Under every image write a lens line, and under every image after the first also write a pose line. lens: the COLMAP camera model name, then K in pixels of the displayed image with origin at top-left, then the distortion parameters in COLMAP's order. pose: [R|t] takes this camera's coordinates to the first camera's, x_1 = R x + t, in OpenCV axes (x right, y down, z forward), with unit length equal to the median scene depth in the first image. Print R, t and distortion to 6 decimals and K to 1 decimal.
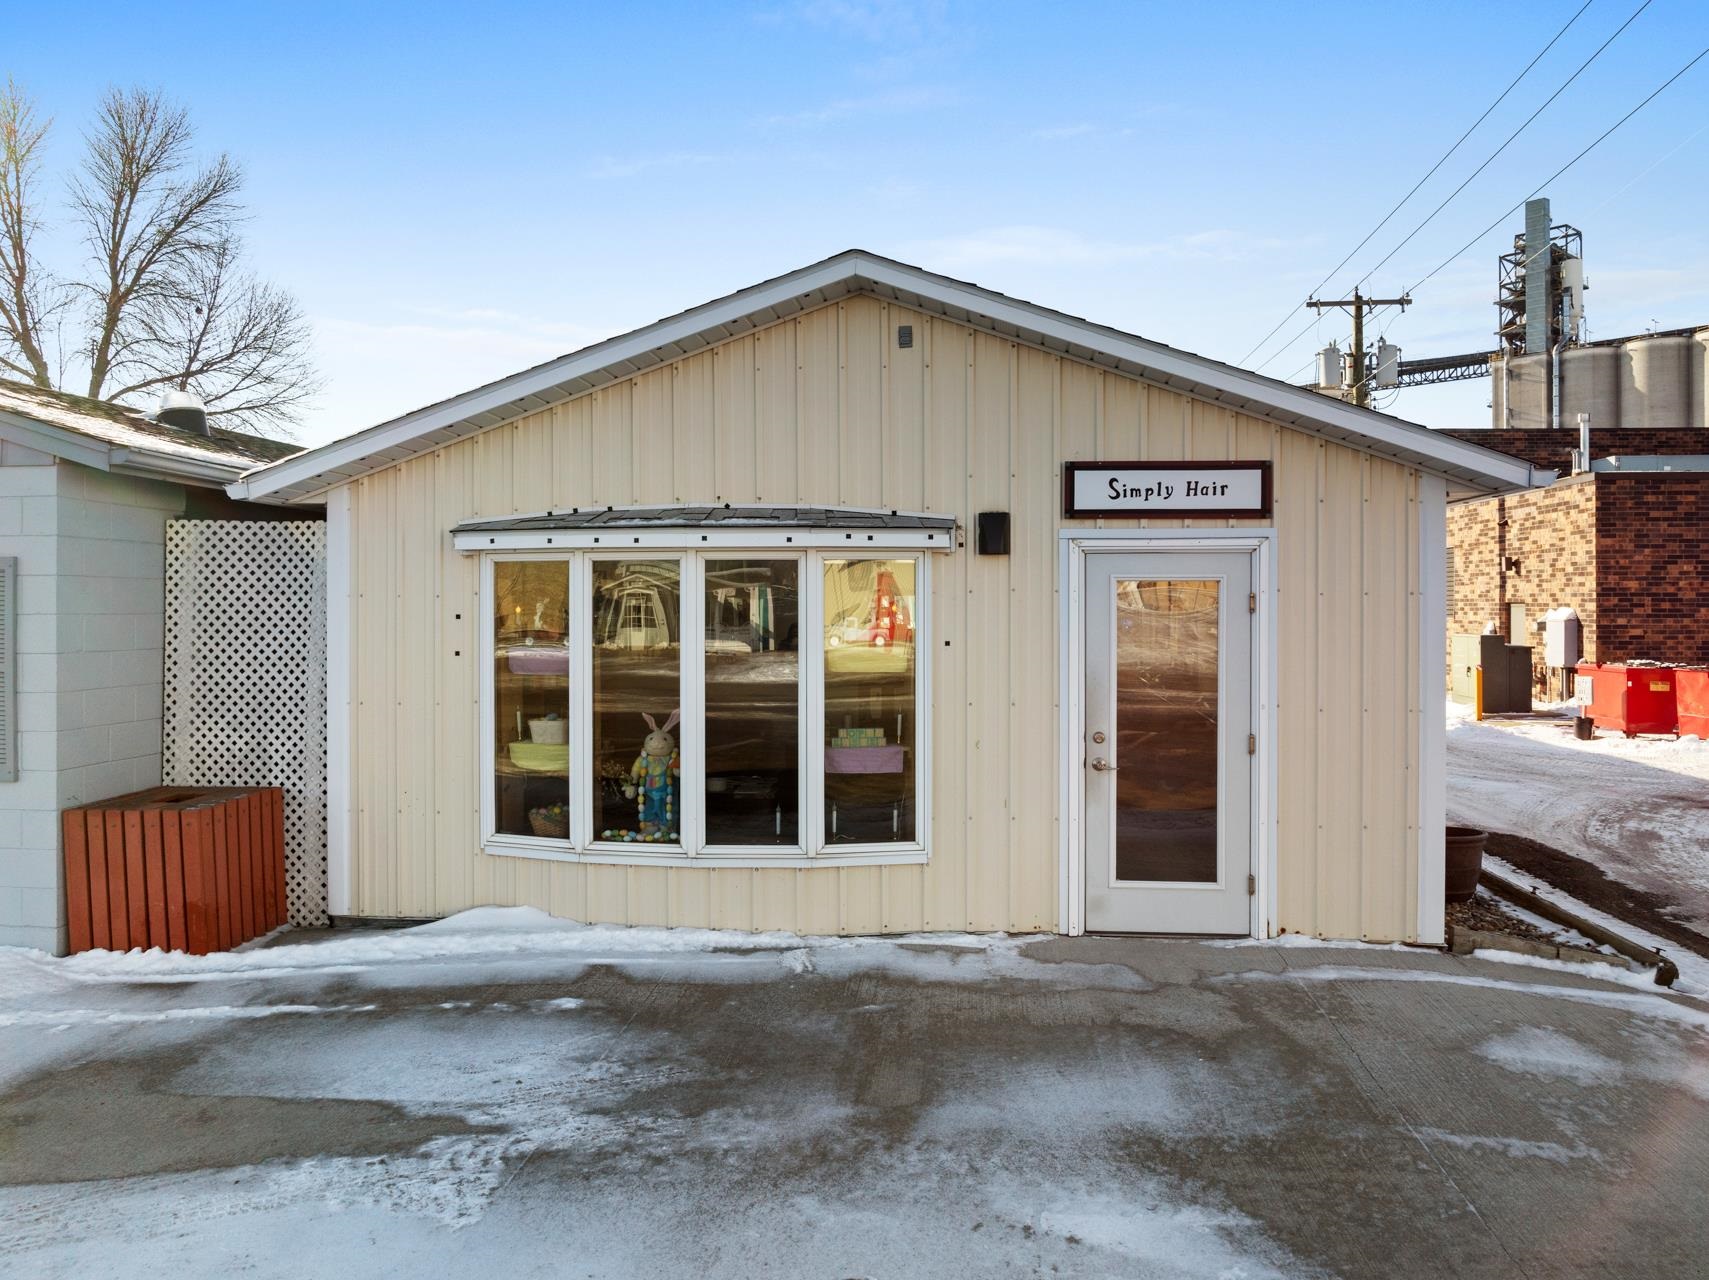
lens RADIAL K [[1216.5, 0, 858.6], [0, 1216.5, 605.4], [0, 0, 1]] dist [-0.039875, 0.003844]
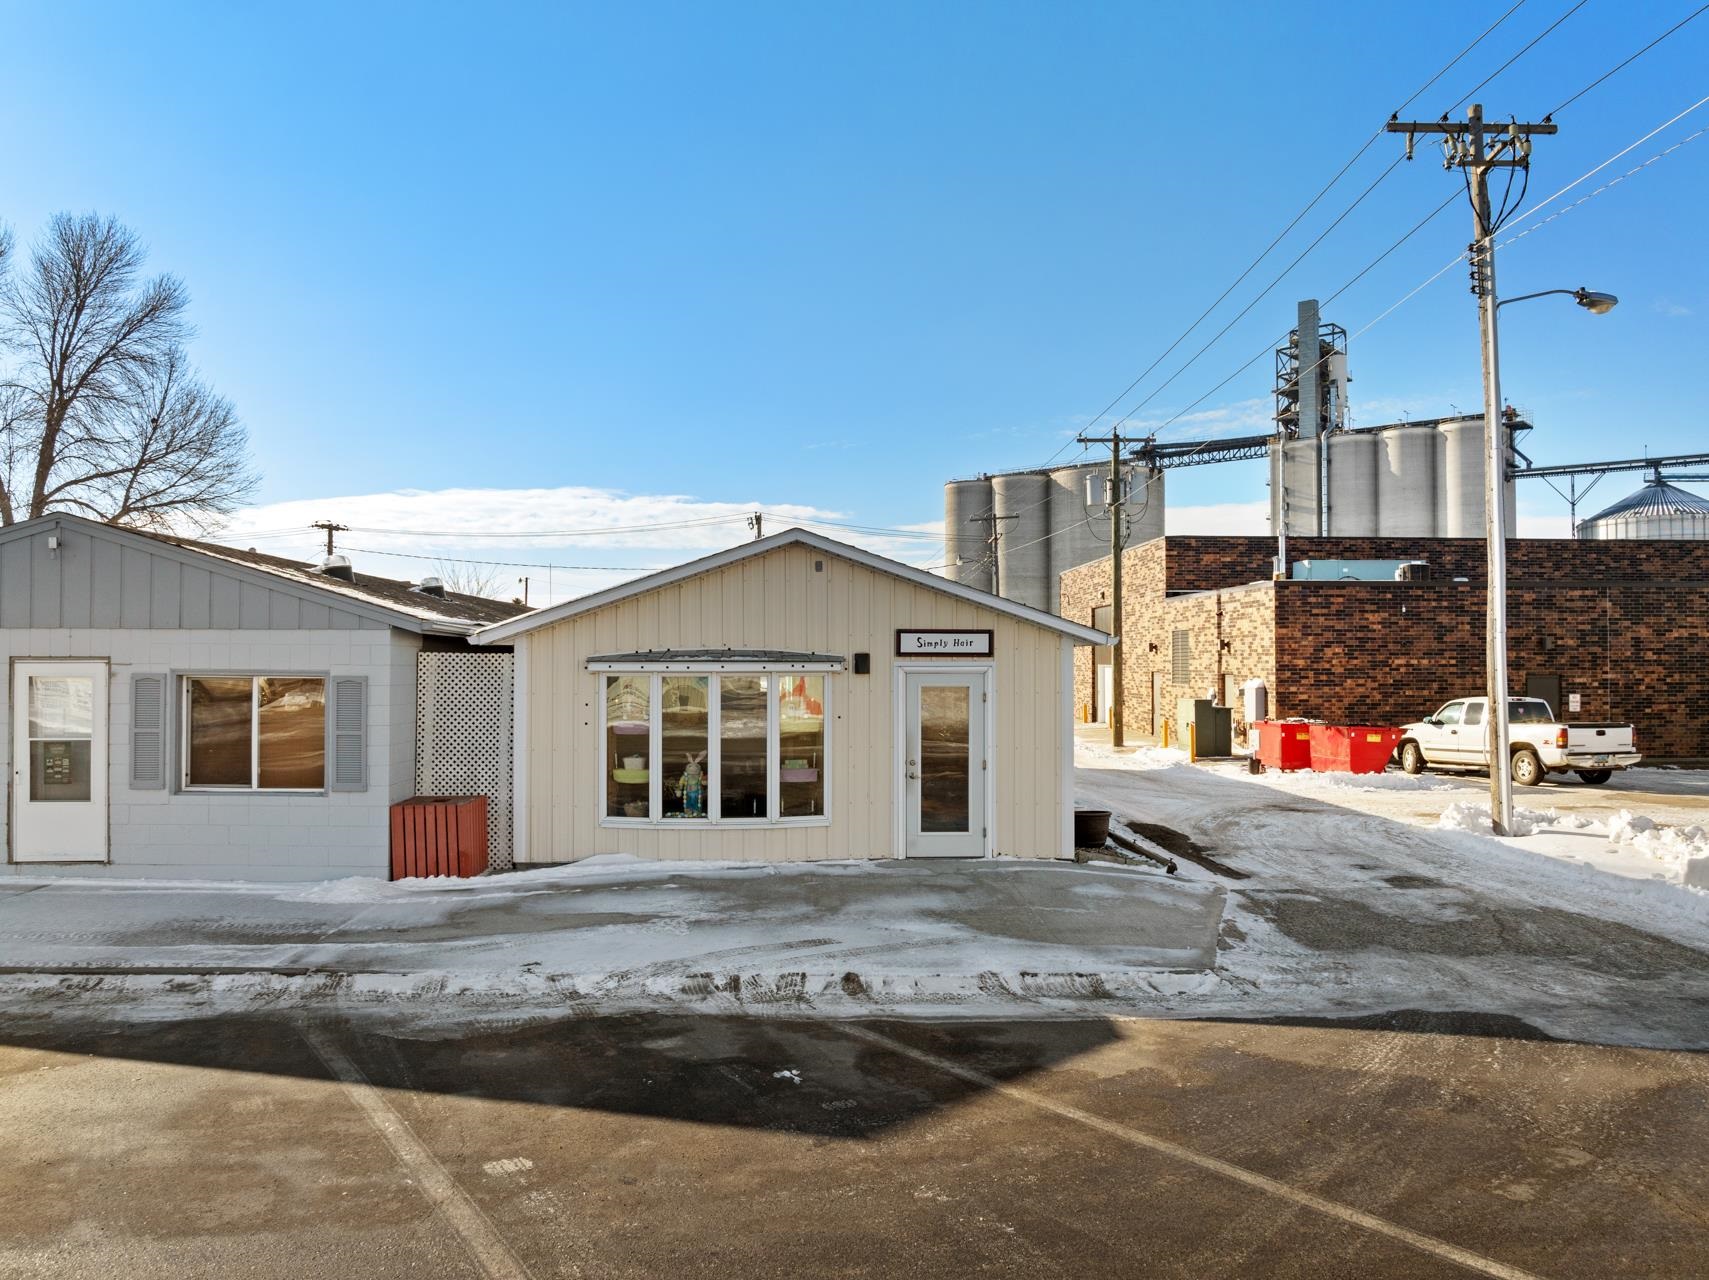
lens RADIAL K [[1203.8, 0, 858.9], [0, 1203.8, 639.9], [0, 0, 1]] dist [-0.037437, -0.000227]
pose [[0.989566, 0.003108, 0.144045, -0.184890], [-0.000462, 0.999831, -0.018398, -0.061306], [-0.144077, 0.018140, 0.989400, -1.000256]]
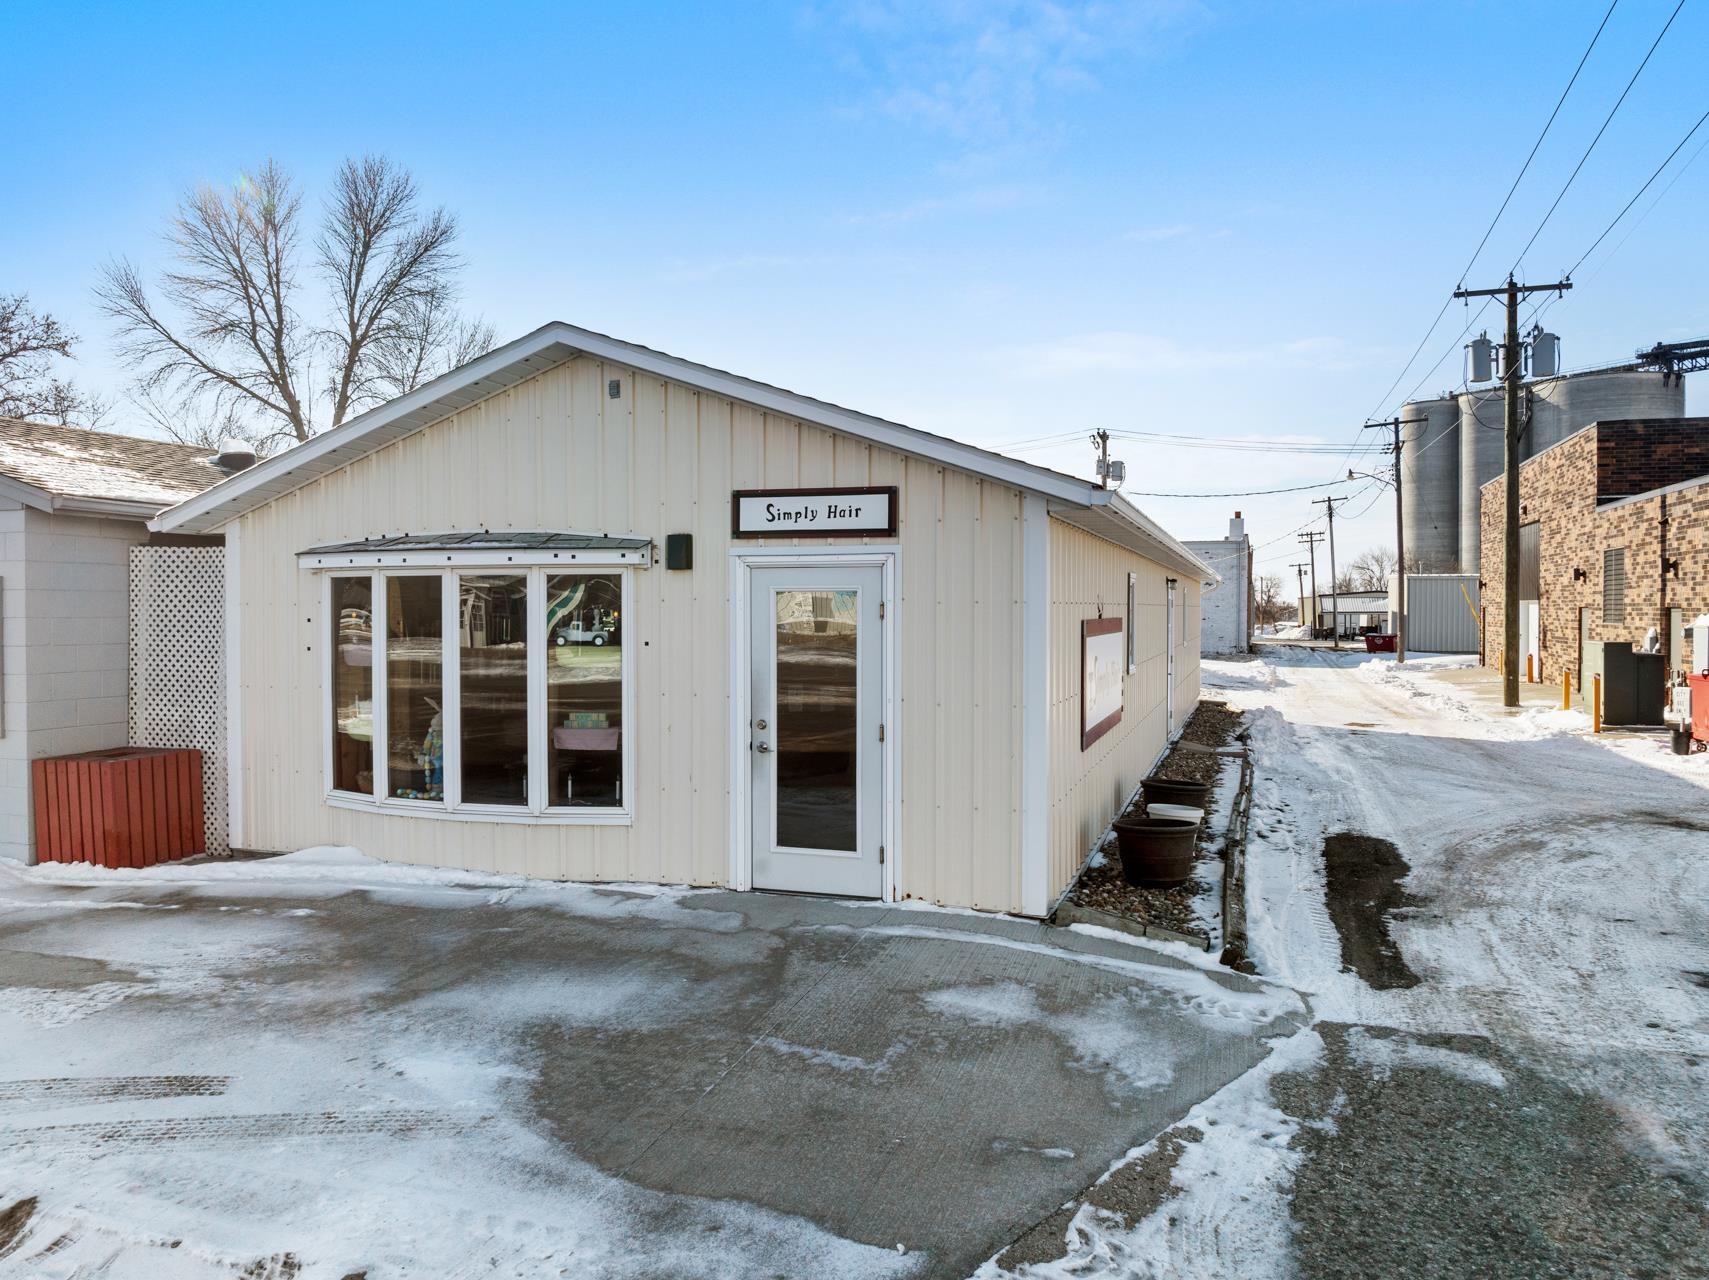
lens RADIAL K [[1206.5, 0, 861.6], [0, 1206.5, 632.2], [0, 0, 1]] dist [-0.035284, 0.000913]
pose [[0.975940, 0.005368, -0.217975, 0.540853], [-0.000972, 0.999794, 0.020271, -0.004378], [0.218039, -0.019571, 0.975744, -0.117521]]
